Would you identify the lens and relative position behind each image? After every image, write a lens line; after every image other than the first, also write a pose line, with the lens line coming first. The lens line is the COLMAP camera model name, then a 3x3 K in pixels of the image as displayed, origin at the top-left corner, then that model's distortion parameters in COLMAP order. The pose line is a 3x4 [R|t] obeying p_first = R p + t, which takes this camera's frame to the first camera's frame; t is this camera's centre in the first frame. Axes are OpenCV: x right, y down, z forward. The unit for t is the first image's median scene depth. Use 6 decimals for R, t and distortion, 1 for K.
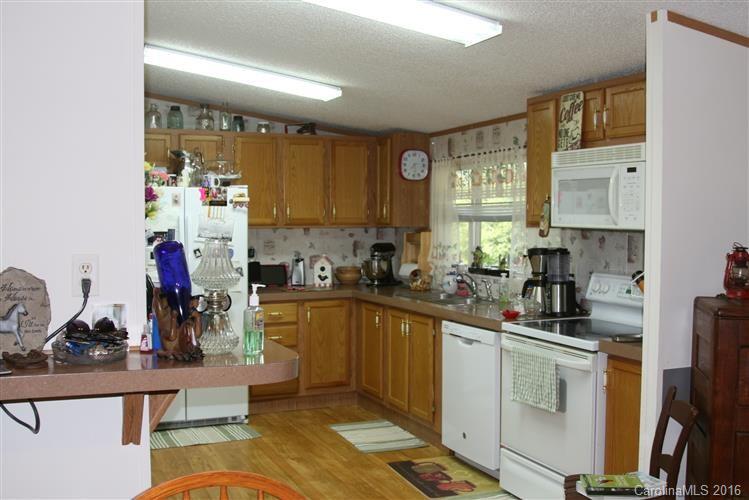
lens RADIAL K [[823.5, 0, 374.5], [0, 823.5, 250.0], [0, 0, 1]] dist [-0.118140, 0.001536]
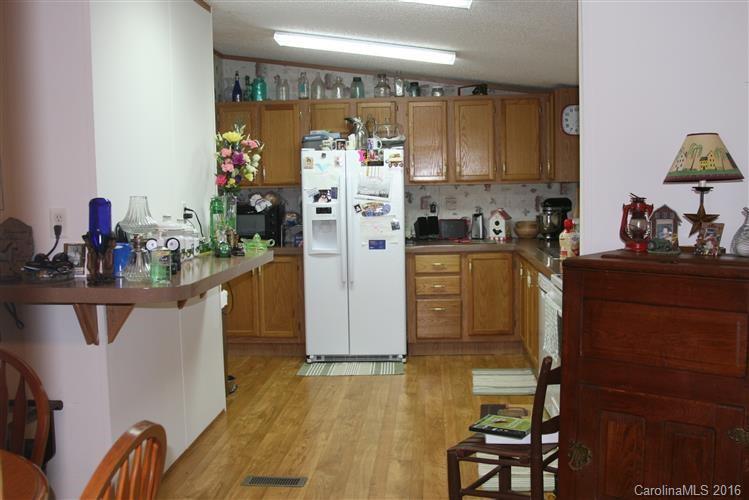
lens RADIAL K [[823.5, 0, 374.5], [0, 823.5, 250.0], [0, 0, 1]] dist [-0.118140, 0.001536]
pose [[0.891789, 0.017693, -0.452106, 0.291694], [0.005527, 0.998735, 0.049987, 0.004196], [0.452418, -0.047077, 0.890563, -0.003977]]
